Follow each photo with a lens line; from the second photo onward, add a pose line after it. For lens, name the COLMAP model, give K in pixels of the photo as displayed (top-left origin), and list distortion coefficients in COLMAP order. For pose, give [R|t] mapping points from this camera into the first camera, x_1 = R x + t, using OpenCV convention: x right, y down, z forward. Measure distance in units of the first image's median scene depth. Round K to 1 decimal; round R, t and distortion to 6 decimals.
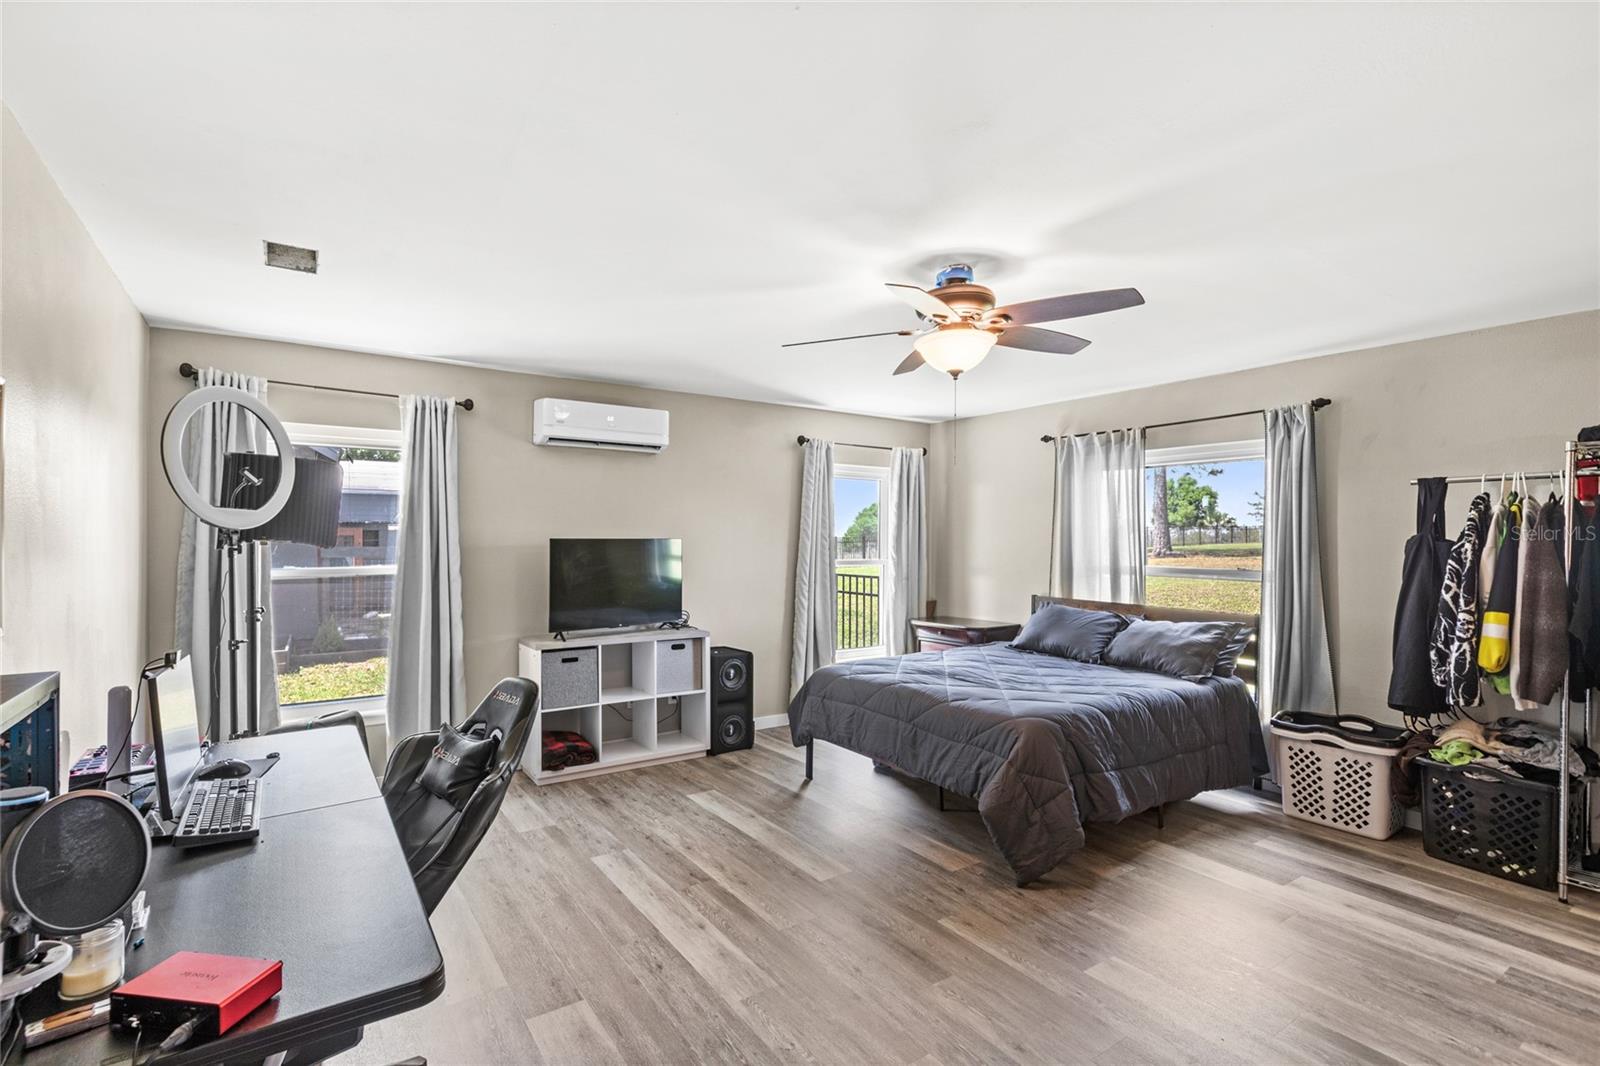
lens RADIAL K [[742.4, 0, 766.4], [0, 742.4, 536.2], [0, 0, 1]] dist [0.006771, -0.003245]
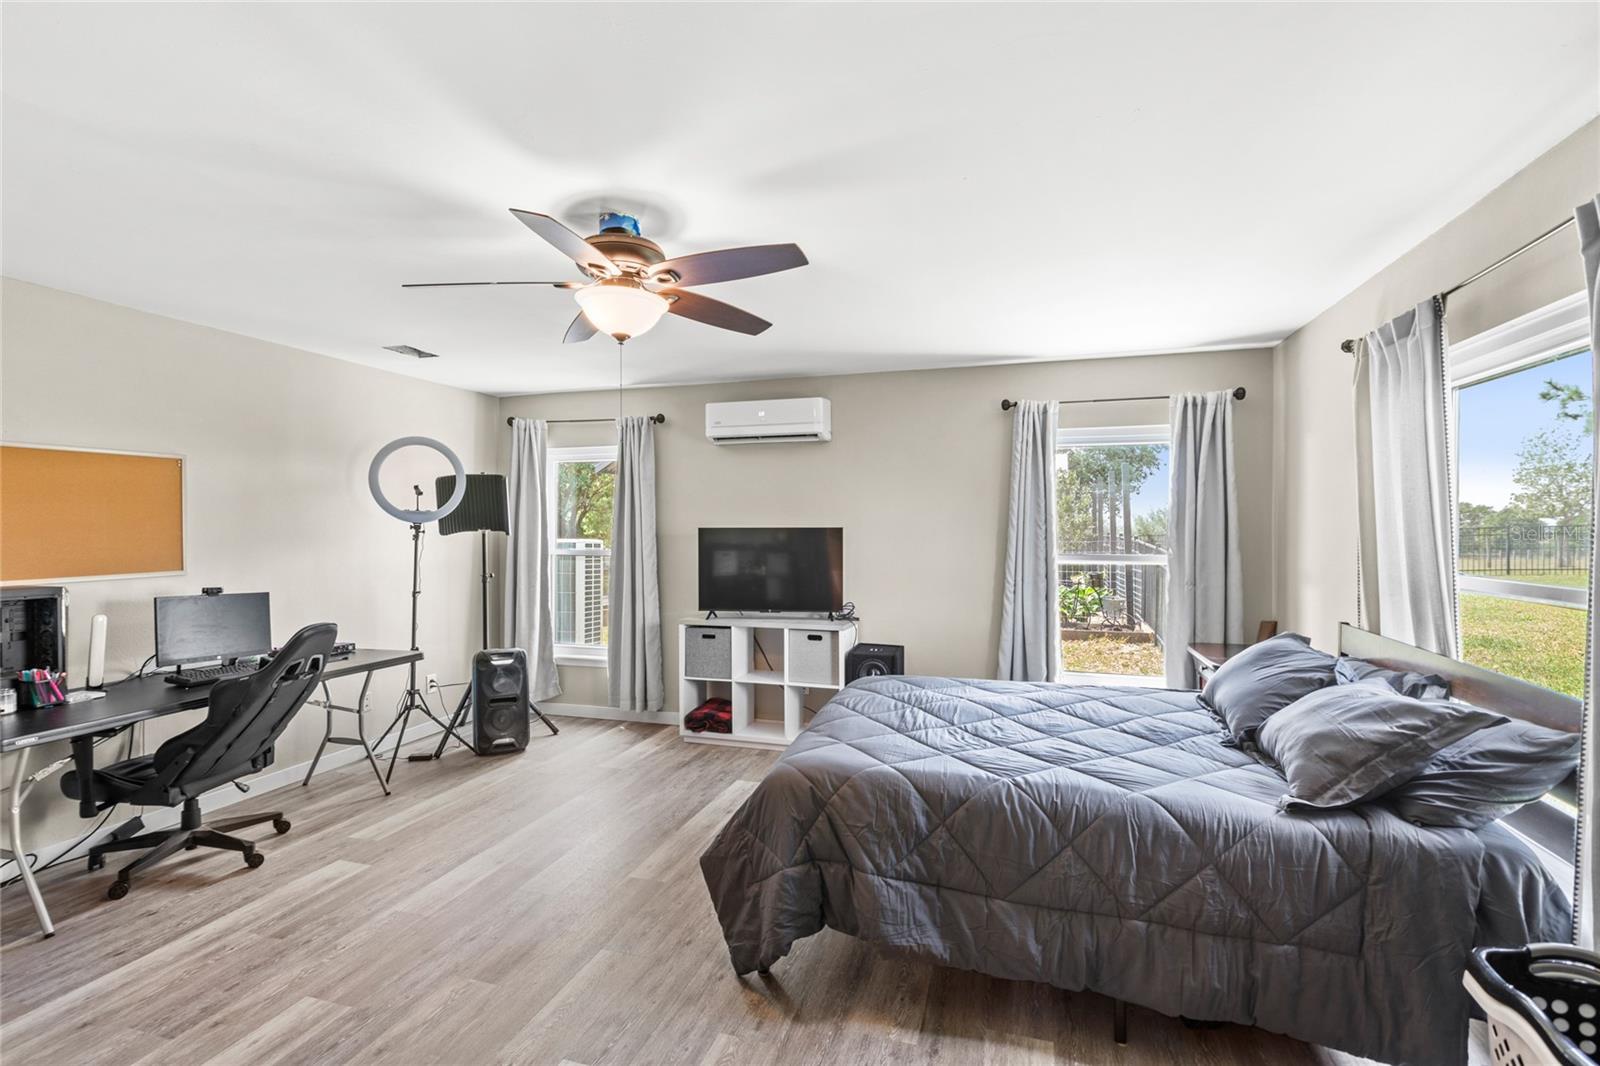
lens RADIAL K [[742.4, 0, 791.9], [0, 742.4, 537.3], [0, 0, 1]] dist [0.006771, -0.003245]
pose [[0.634055, 0.001202, -0.773287, 0.648547], [0.002882, 0.999988, 0.003918, 0.013206], [0.773283, -0.004713, 0.634044, 0.374032]]
